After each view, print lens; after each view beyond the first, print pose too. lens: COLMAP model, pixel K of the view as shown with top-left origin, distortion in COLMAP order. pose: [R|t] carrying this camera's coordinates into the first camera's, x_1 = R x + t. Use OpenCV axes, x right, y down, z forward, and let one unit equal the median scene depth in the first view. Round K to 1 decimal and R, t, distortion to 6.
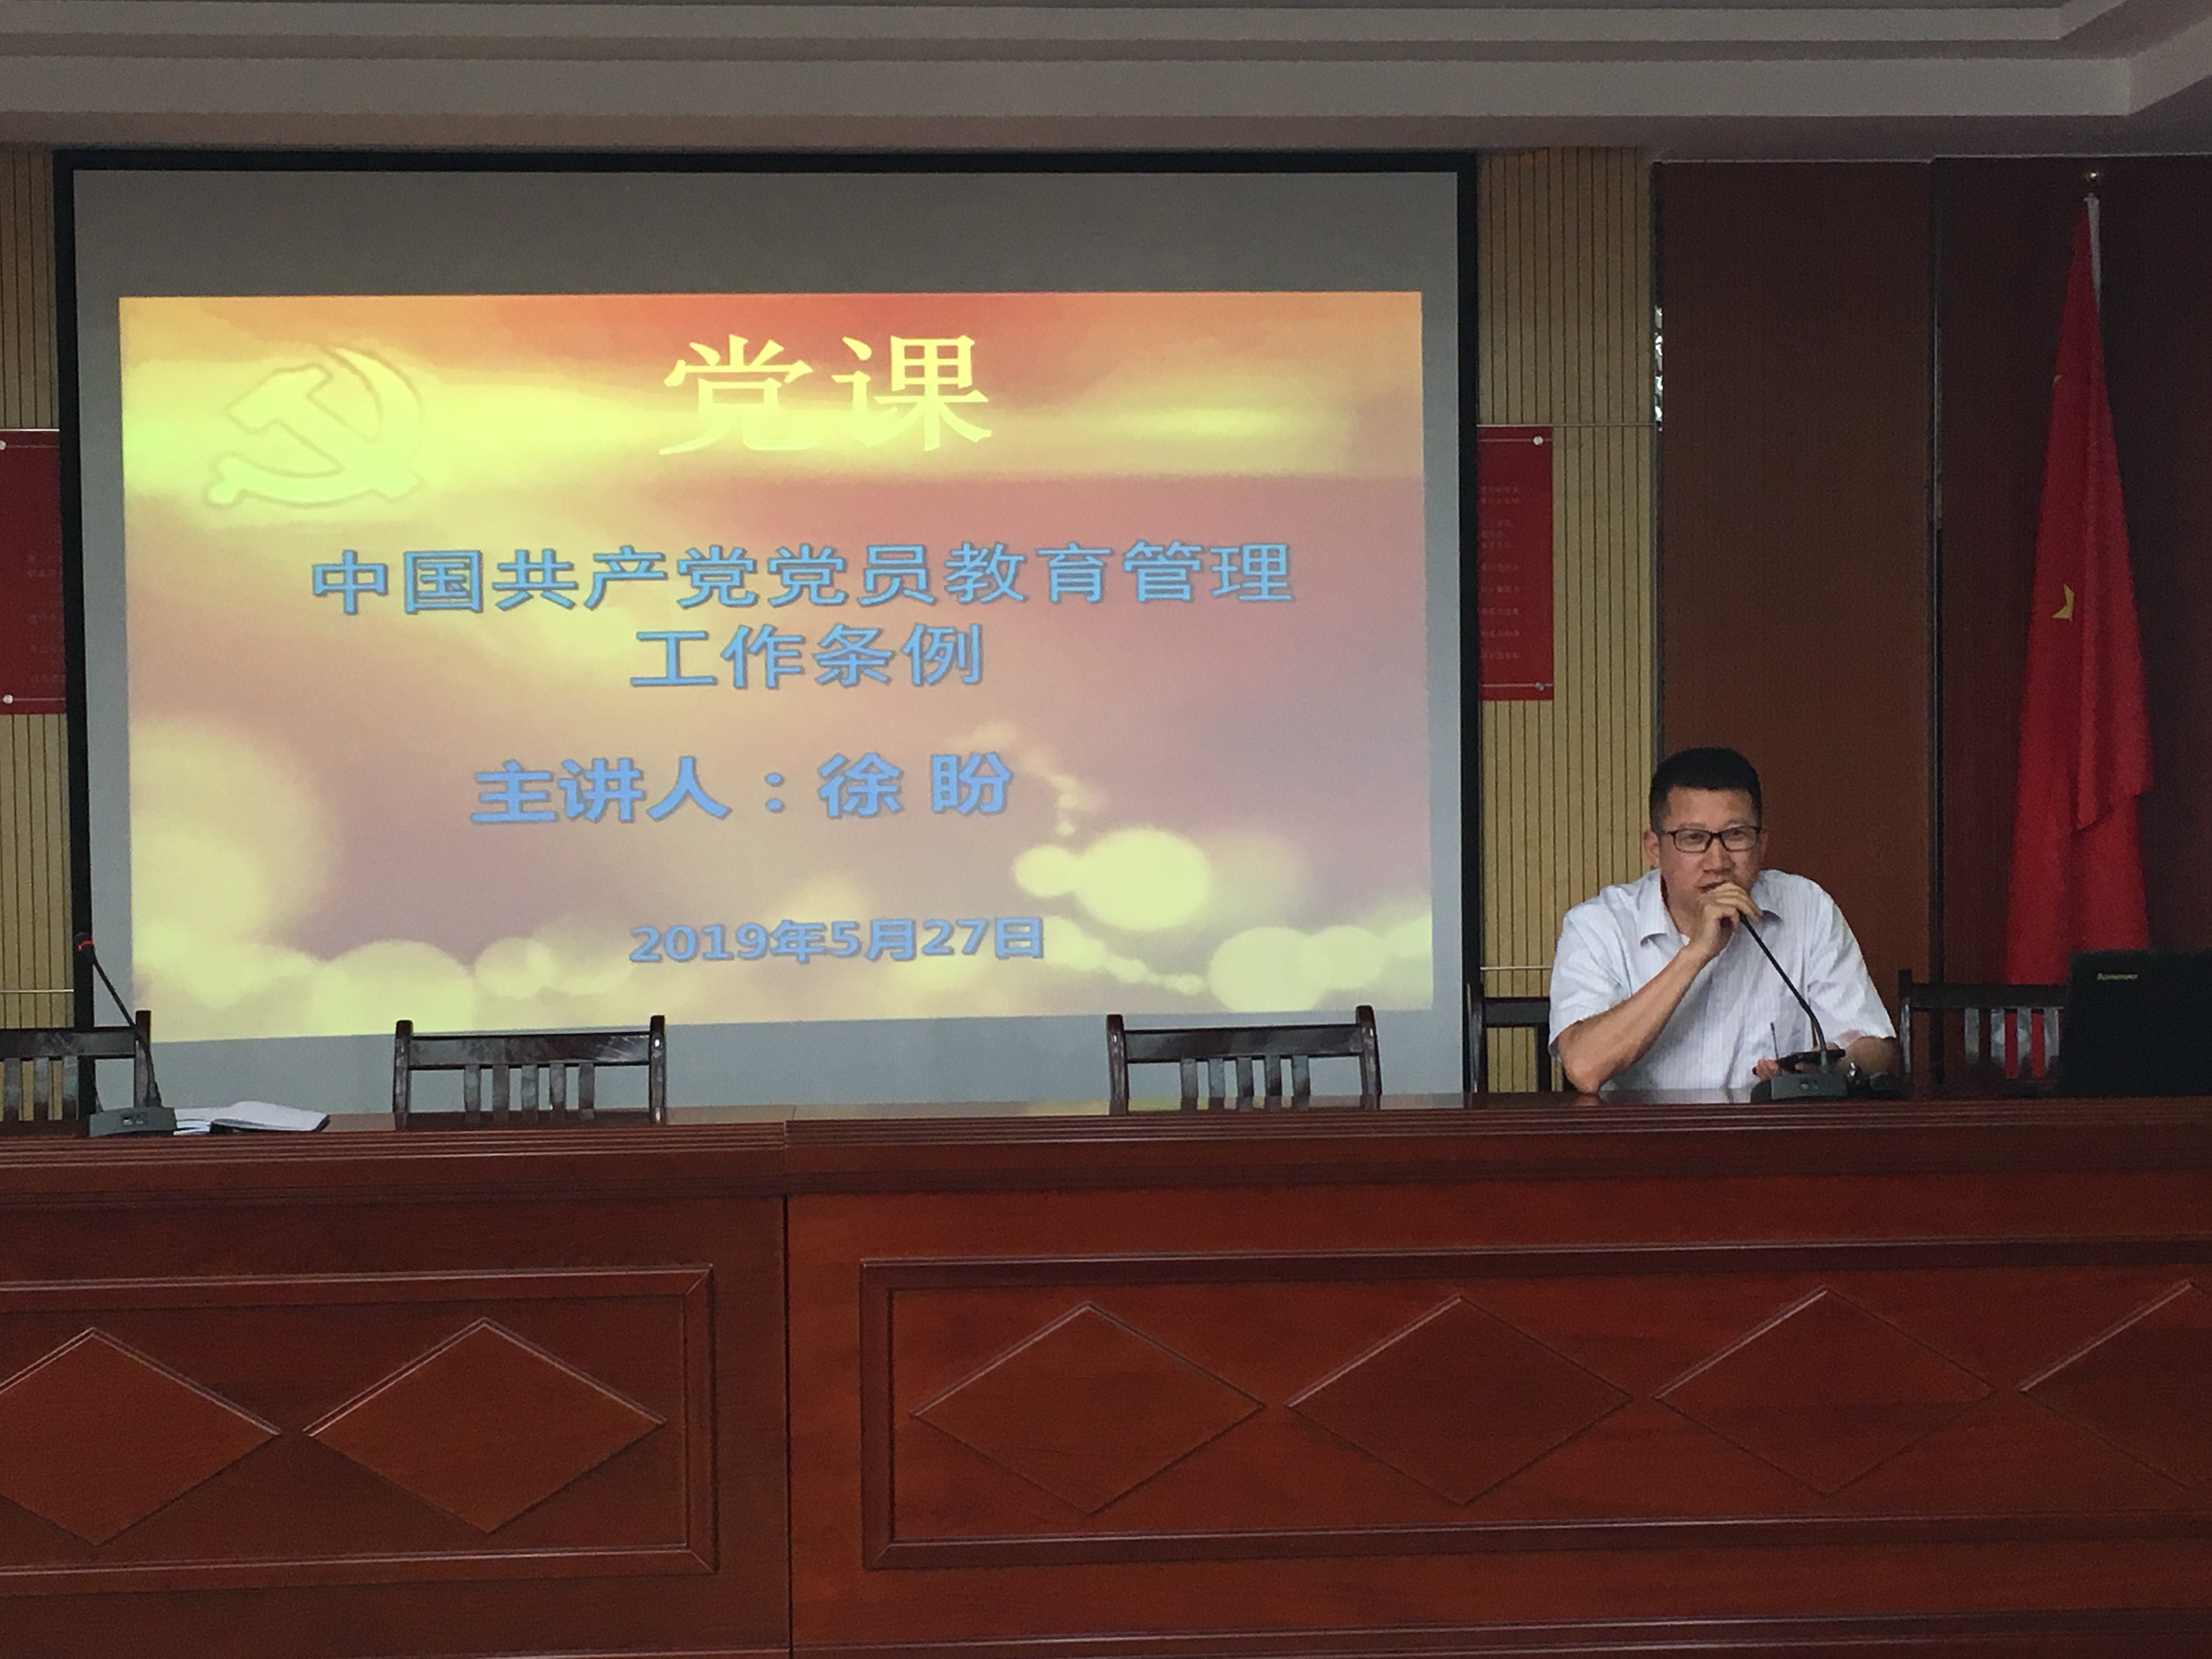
lens RADIAL K [[3336.1, 0, 1106.0], [0, 3336.1, 829.5], [0, 0, 1]] dist [0.024541, -0.026706]
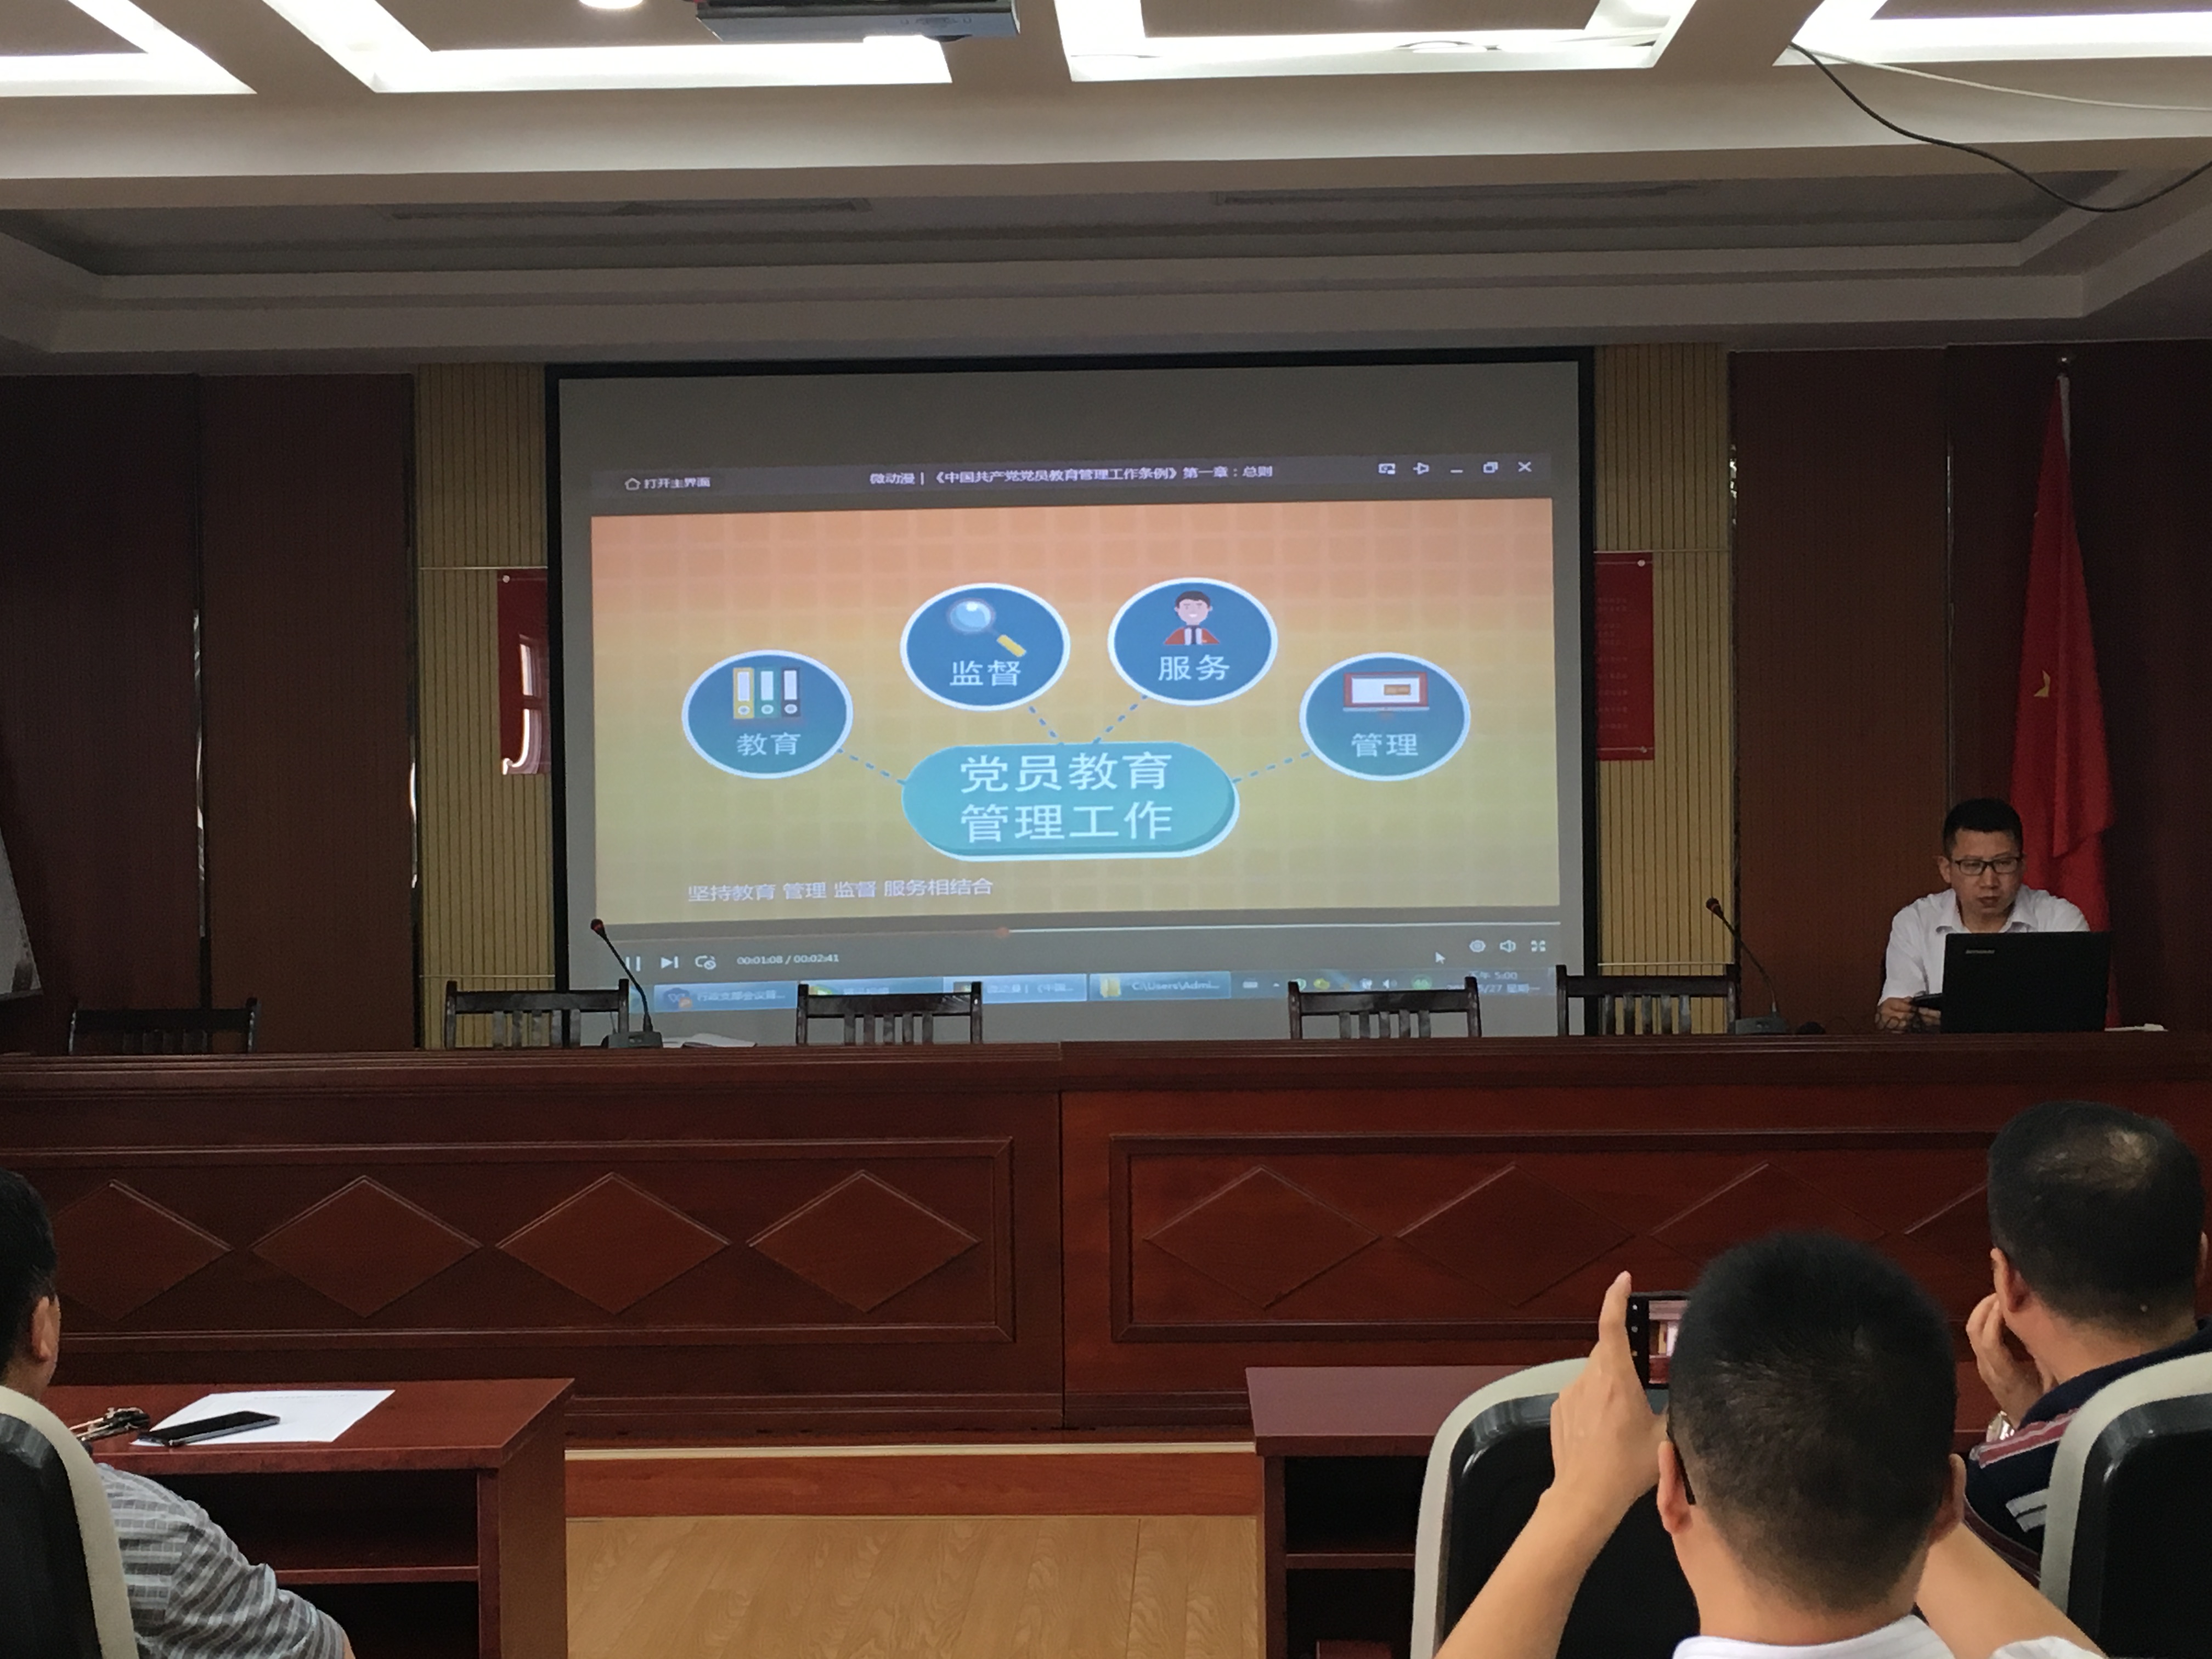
lens RADIAL K [[3128.2, 0, 1106.0], [0, 3128.2, 829.5], [0, 0, 1]] dist [-0.039207, 0.008430]
pose [[0.995653, -0.000904, -0.093139, 0.047374], [-0.000573, 0.999874, -0.015834, 0.011323], [0.093141, 0.015819, 0.995527, -0.341060]]
